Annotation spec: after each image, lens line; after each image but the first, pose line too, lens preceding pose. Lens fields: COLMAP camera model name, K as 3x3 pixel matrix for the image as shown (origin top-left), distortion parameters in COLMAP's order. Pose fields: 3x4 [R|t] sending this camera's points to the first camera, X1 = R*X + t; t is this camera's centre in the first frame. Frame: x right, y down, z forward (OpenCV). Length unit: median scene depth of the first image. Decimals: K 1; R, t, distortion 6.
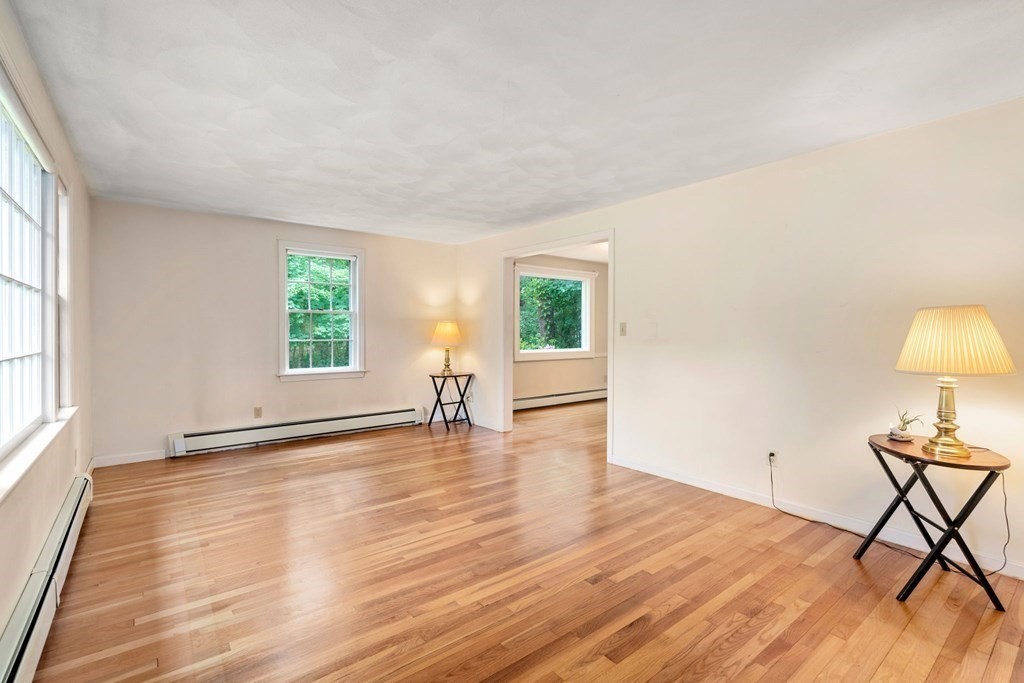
lens RADIAL K [[467.6, 0, 511.2], [0, 467.6, 340.6], [0, 0, 1]] dist [-0.017970, -0.000433]
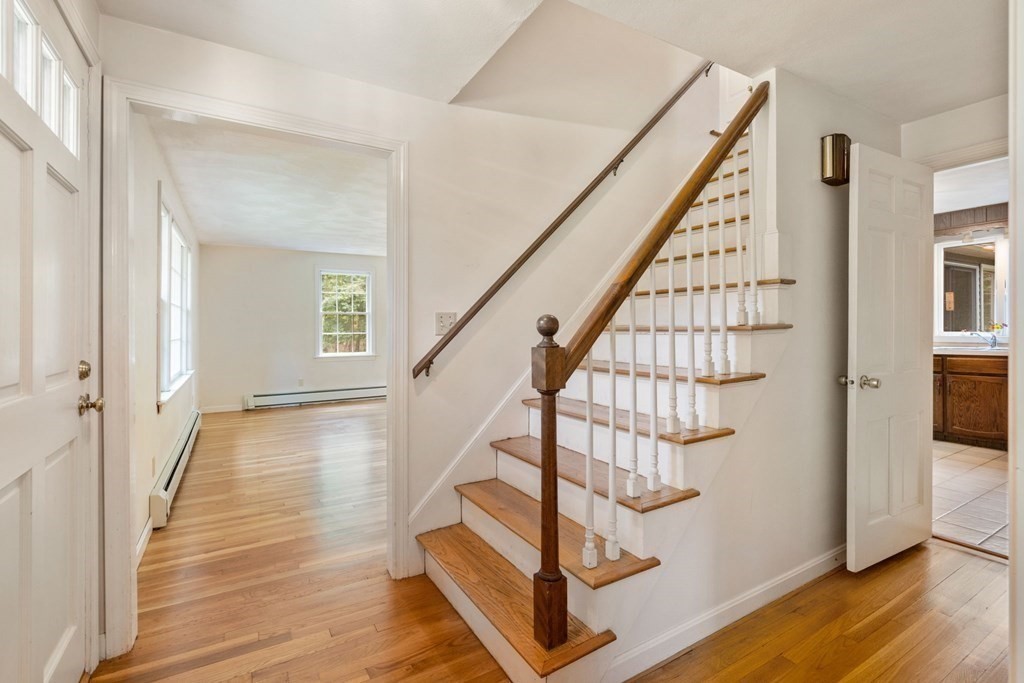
lens RADIAL K [[467.6, 0, 512.9], [0, 467.6, 332.5], [0, 0, 1]] dist [-0.017970, -0.000433]
pose [[0.991883, 0.008193, -0.126892, 0.366680], [-0.008771, 0.999954, -0.003999, -0.002353], [0.126854, 0.005079, 0.991908, -0.452073]]
